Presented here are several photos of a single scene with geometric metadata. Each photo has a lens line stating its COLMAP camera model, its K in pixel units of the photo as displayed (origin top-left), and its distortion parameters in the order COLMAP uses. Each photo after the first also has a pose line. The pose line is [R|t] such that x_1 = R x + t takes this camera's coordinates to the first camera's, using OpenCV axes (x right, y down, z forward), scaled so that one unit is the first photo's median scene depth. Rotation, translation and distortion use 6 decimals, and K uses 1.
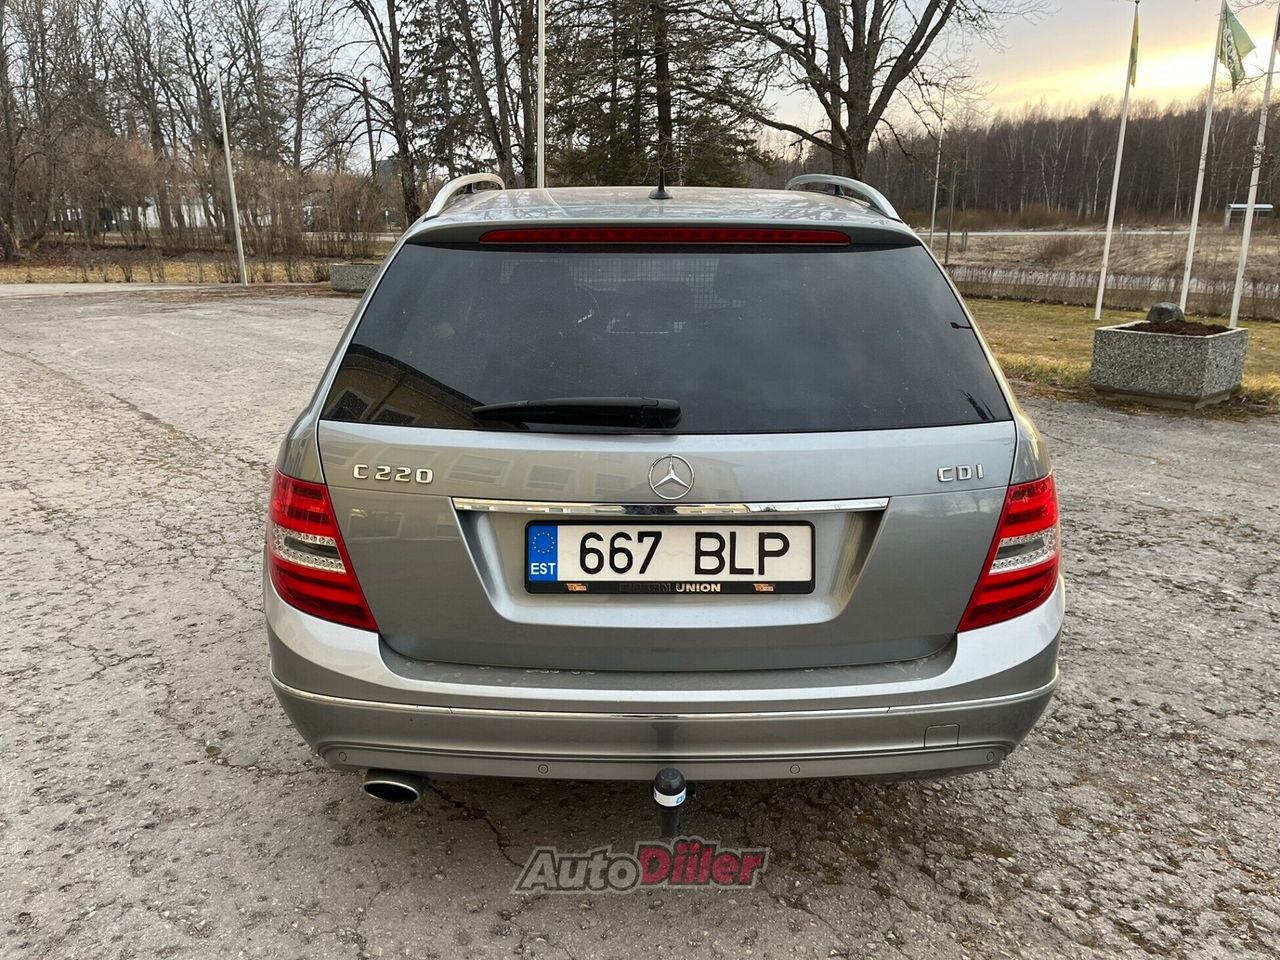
lens RADIAL K [[970.3, 0, 640.0], [0, 970.3, 480.0], [0, 0, 1]] dist [0.079749, -0.105167]
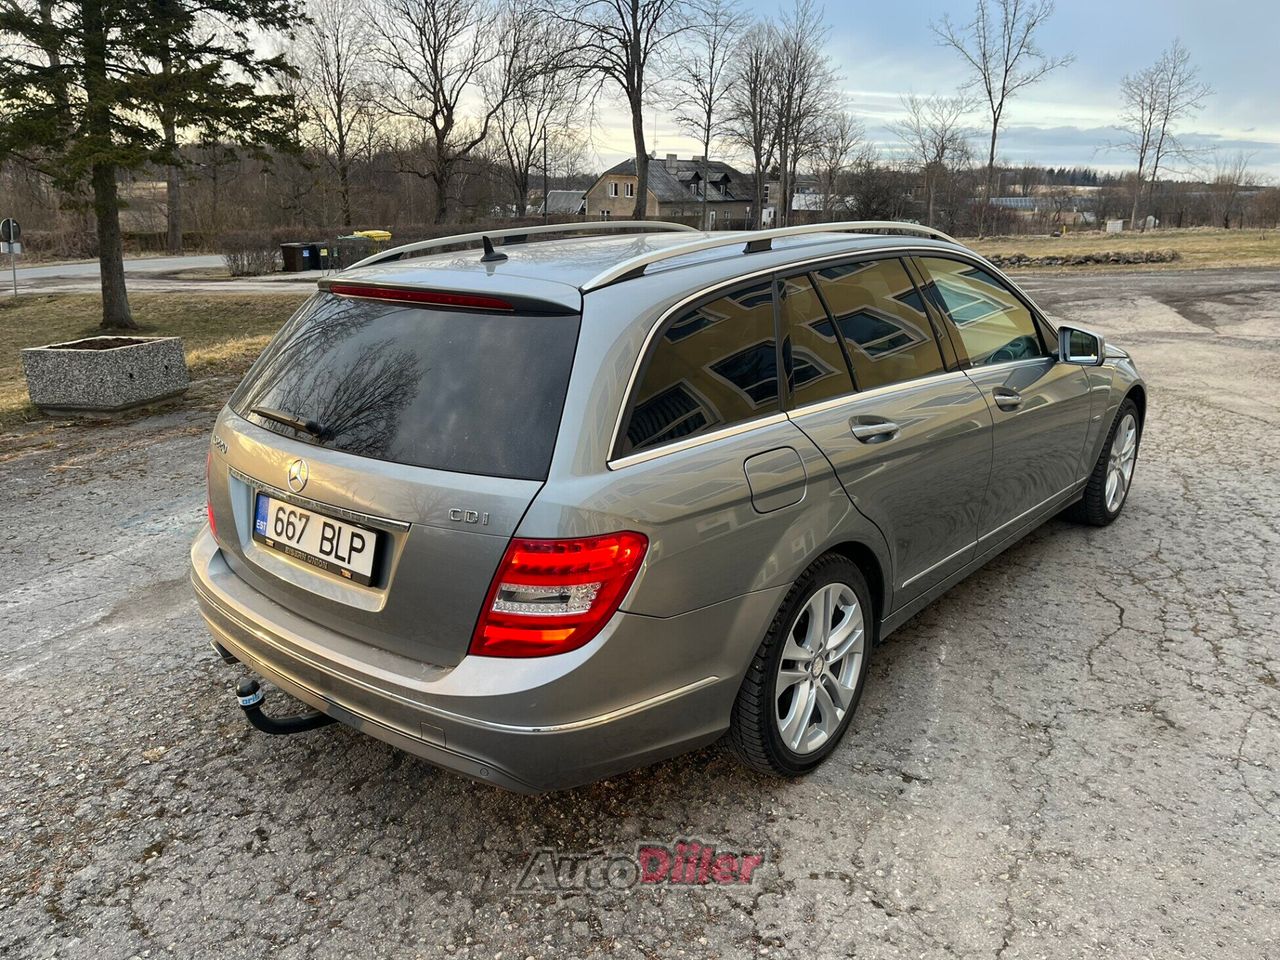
lens RADIAL K [[970.3, 0, 640.0], [0, 970.3, 480.0], [0, 0, 1]] dist [0.079749, -0.105167]
pose [[0.748902, 0.171175, -0.640191, 1.221308], [-0.166576, 0.983671, 0.068153, -0.164322], [0.641403, 0.055601, 0.765186, 0.250224]]
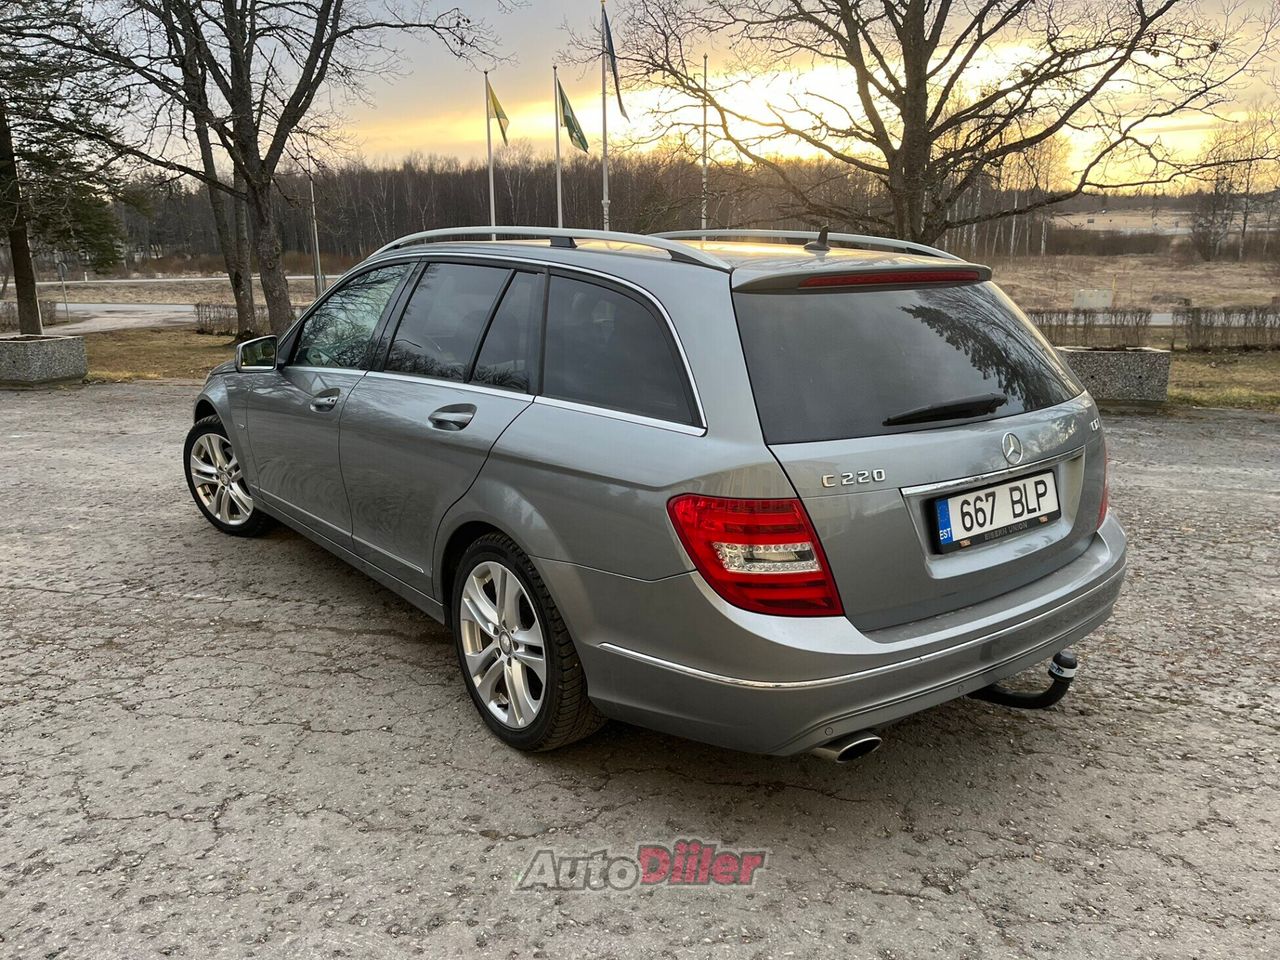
lens RADIAL K [[971.0, 0, 641.4], [0, 971.0, 473.9], [0, 0, 1]] dist [0.078916, -0.103719]
pose [[0.797036, -0.144013, 0.586510, -1.166180], [0.171909, 0.985078, 0.008262, -0.067103], [-0.578948, 0.094242, 0.809900, 0.173015]]
